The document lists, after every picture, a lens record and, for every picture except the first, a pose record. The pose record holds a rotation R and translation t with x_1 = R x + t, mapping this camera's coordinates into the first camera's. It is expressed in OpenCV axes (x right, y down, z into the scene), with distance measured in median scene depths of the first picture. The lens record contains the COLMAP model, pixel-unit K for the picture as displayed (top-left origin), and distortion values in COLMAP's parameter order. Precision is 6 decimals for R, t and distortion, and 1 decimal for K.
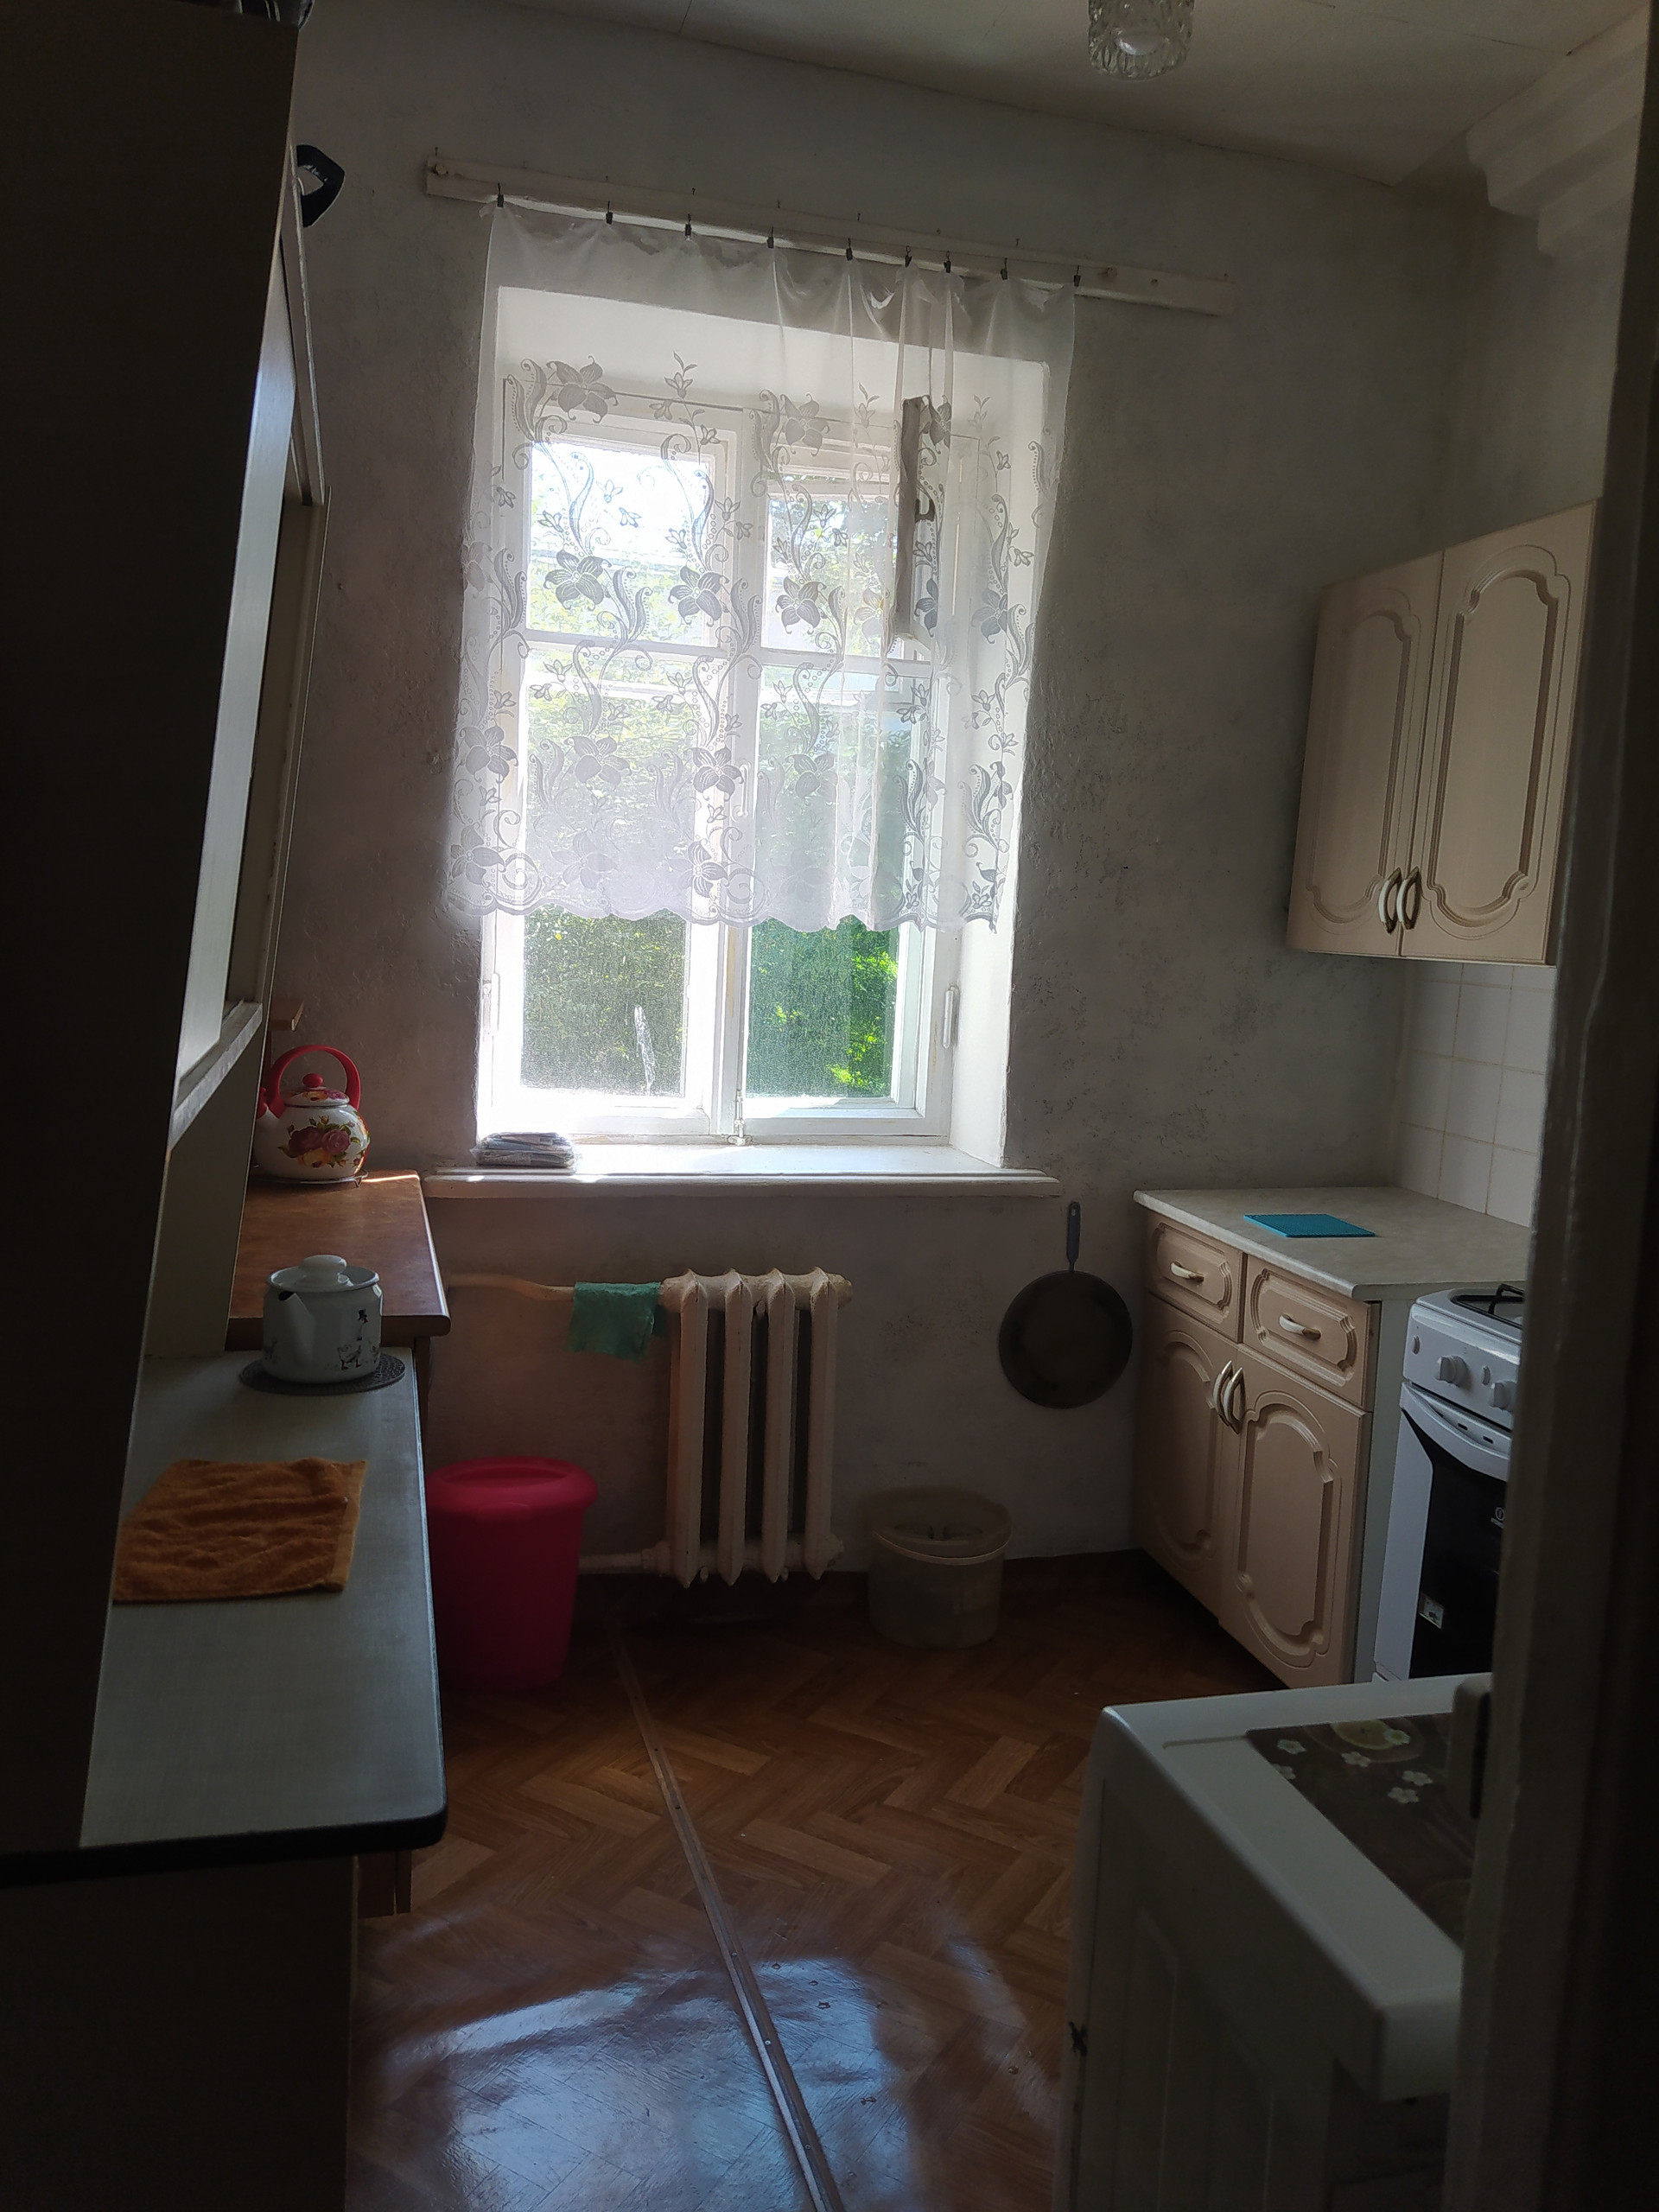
lens RADIAL K [[1671.2, 0, 839.7], [0, 1671.2, 1105.5], [0, 0, 1]] dist [0.080609, -0.101915]
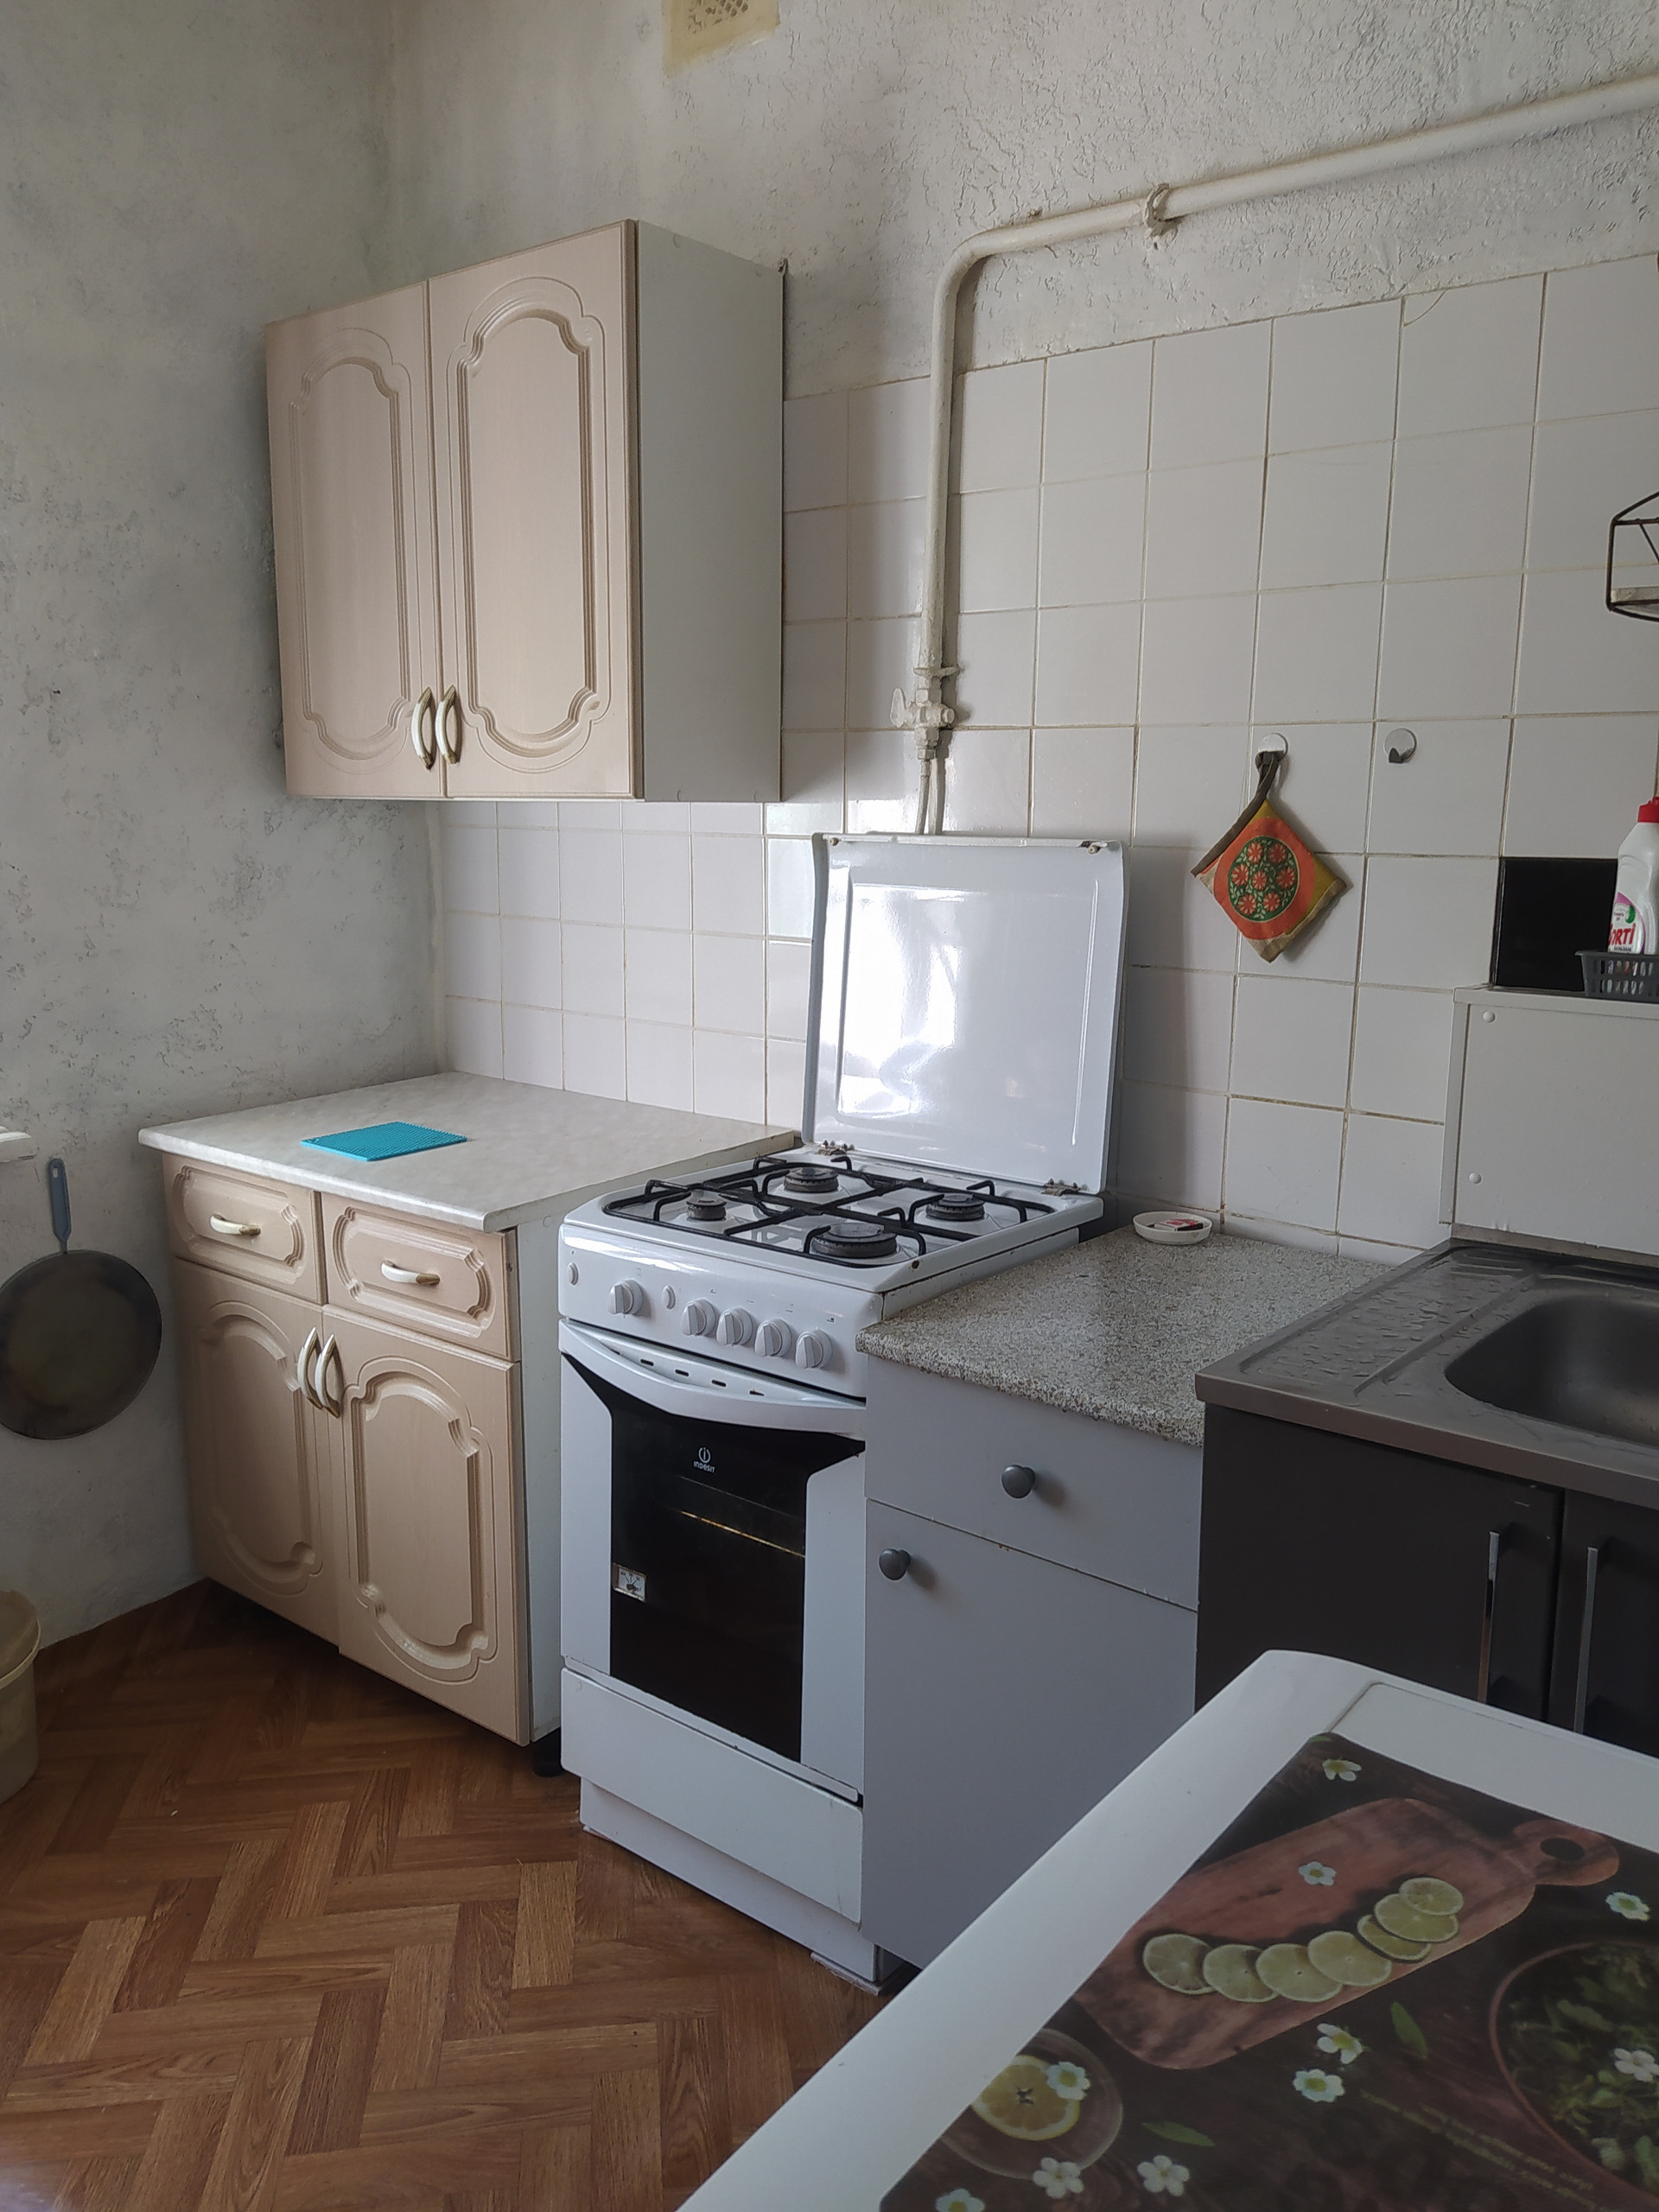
lens RADIAL K [[1671.2, 0, 818.1], [0, 1671.2, 1085.0], [0, 0, 1]] dist [0.080609, -0.101915]
pose [[0.803422, -0.151987, 0.575685, -0.013444], [0.109507, 0.988097, 0.108041, -0.019531], [-0.585253, -0.023761, 0.810502, 0.234811]]
